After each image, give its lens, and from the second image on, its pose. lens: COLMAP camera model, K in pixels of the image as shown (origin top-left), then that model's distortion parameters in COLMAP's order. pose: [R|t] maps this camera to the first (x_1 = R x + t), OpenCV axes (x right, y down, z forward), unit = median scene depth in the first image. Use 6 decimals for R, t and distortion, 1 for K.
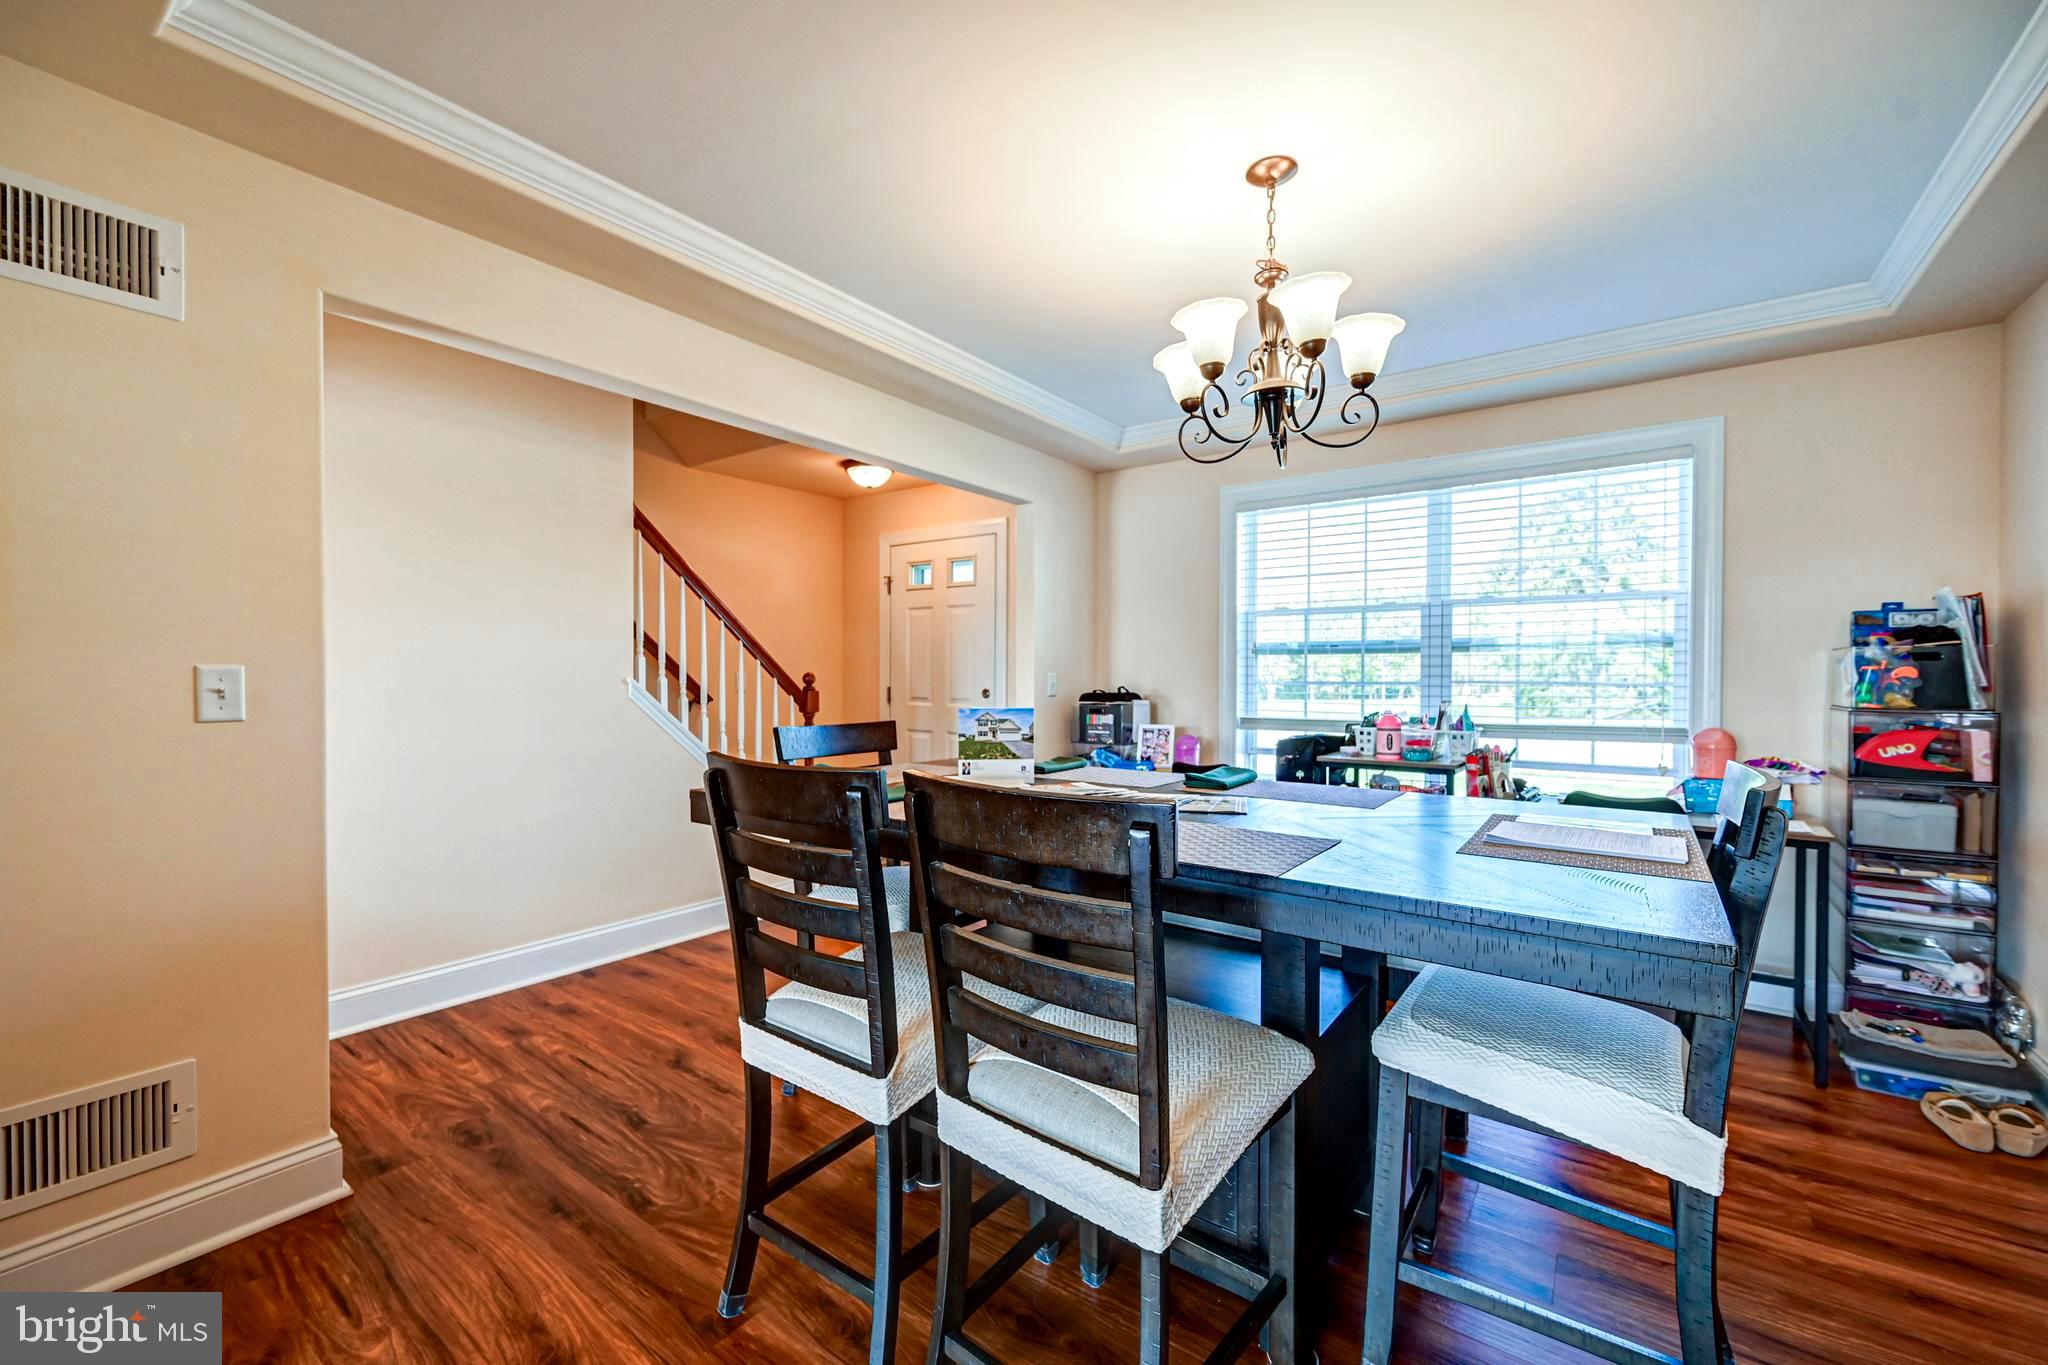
lens RADIAL K [[822.7, 0, 1024.0], [0, 822.7, 682.5], [0, 0, 1]] dist [-0.000391, 0.000018]
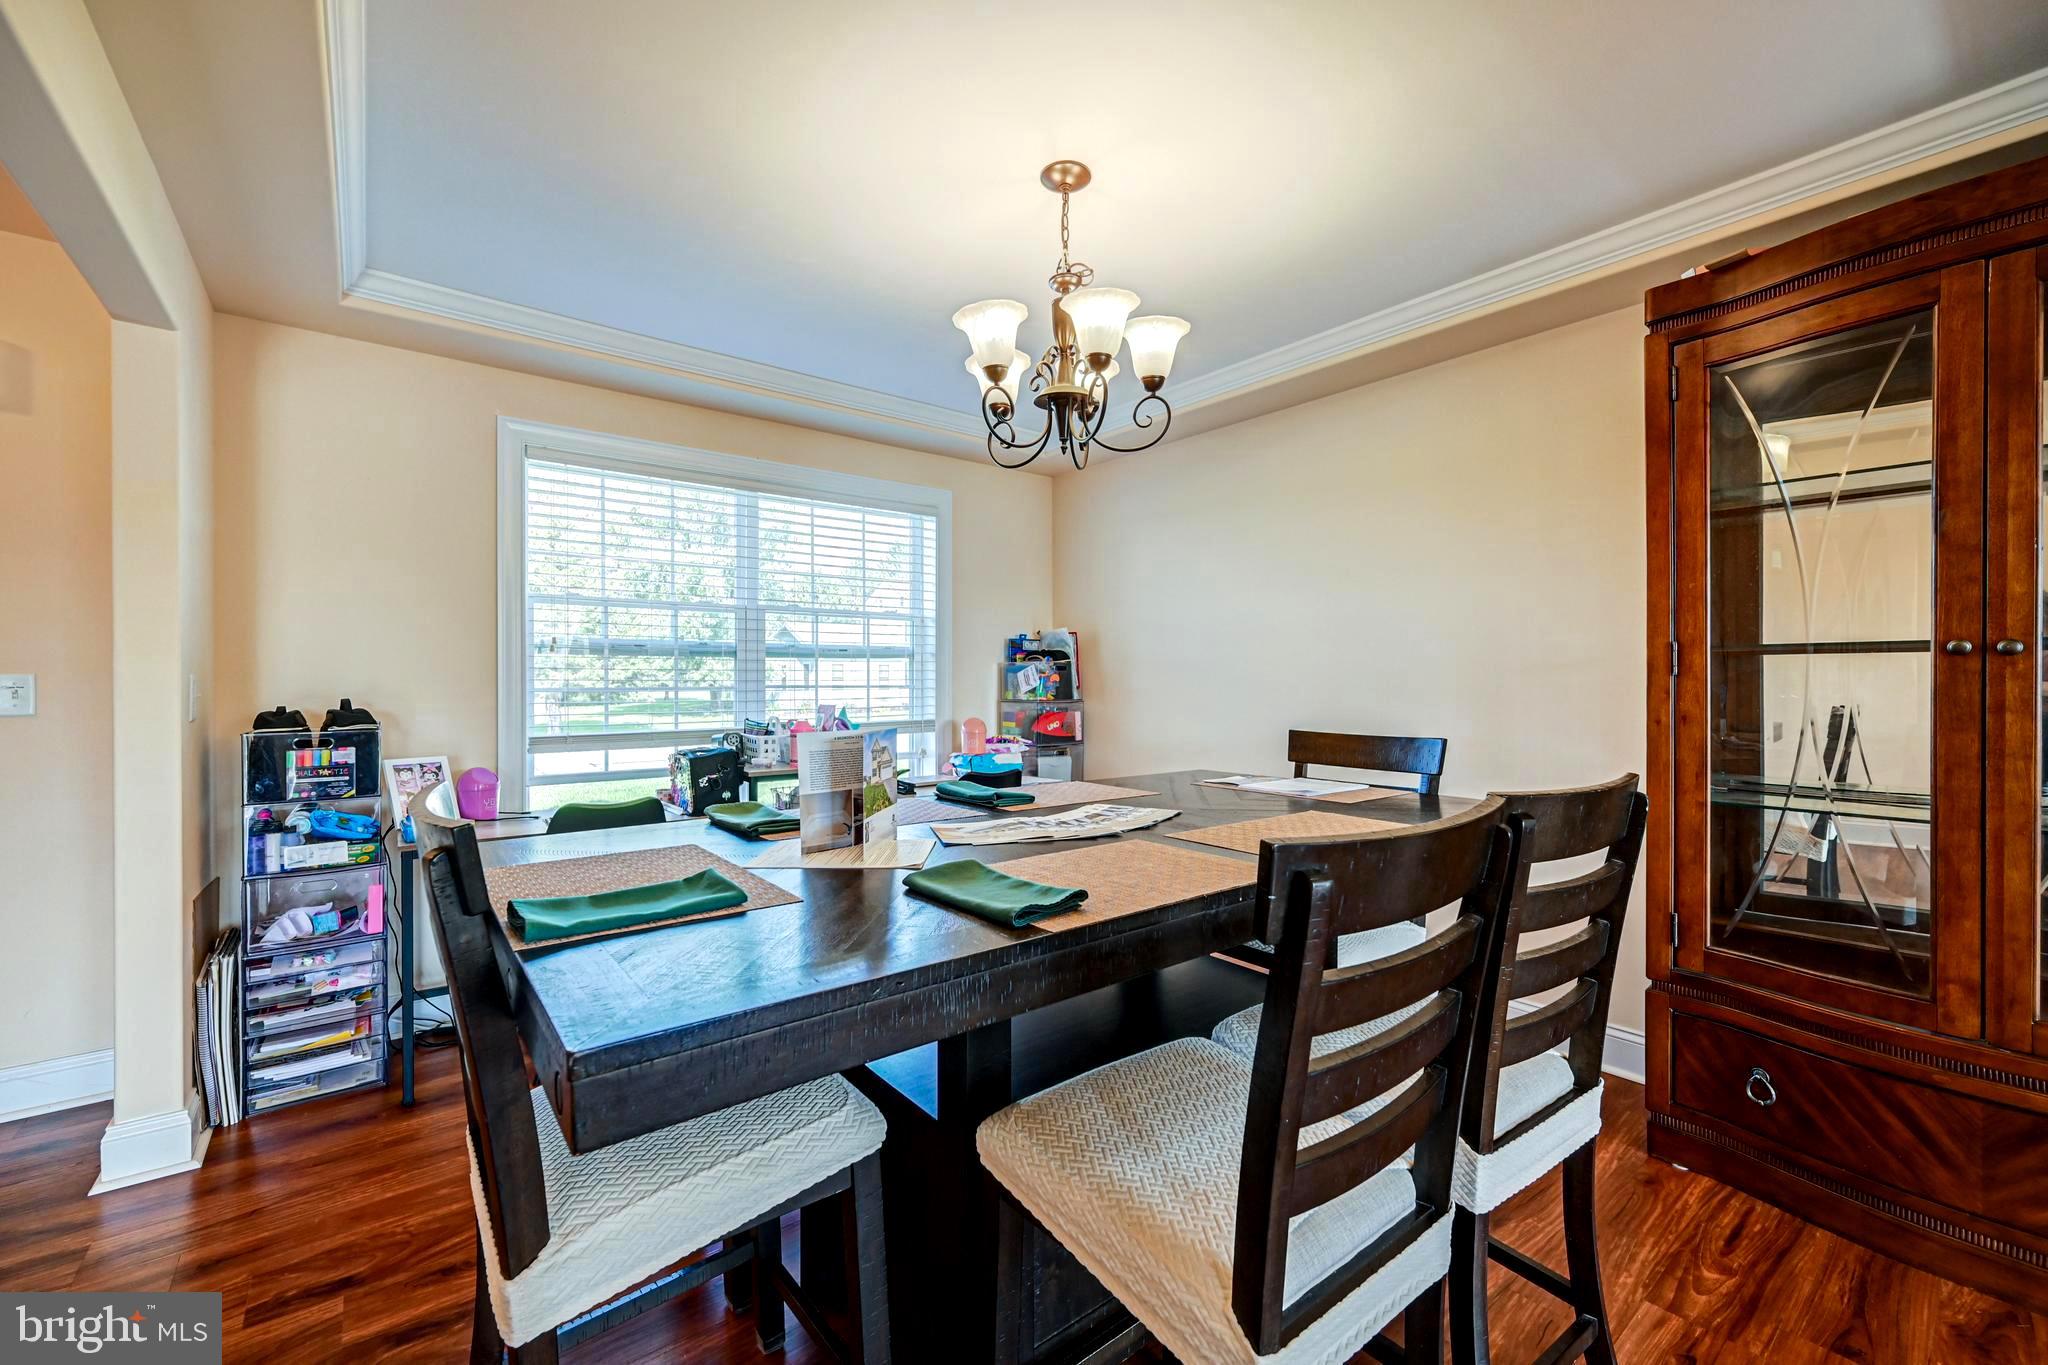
lens RADIAL K [[822.7, 0, 1024.0], [0, 822.7, 682.5], [0, 0, 1]] dist [-0.000391, 0.000018]
pose [[0.267612, -0.003383, 0.963521, -0.466272], [0.008658, 0.999962, 0.001107, -0.004907], [-0.963488, 0.008045, 0.267631, 0.537820]]
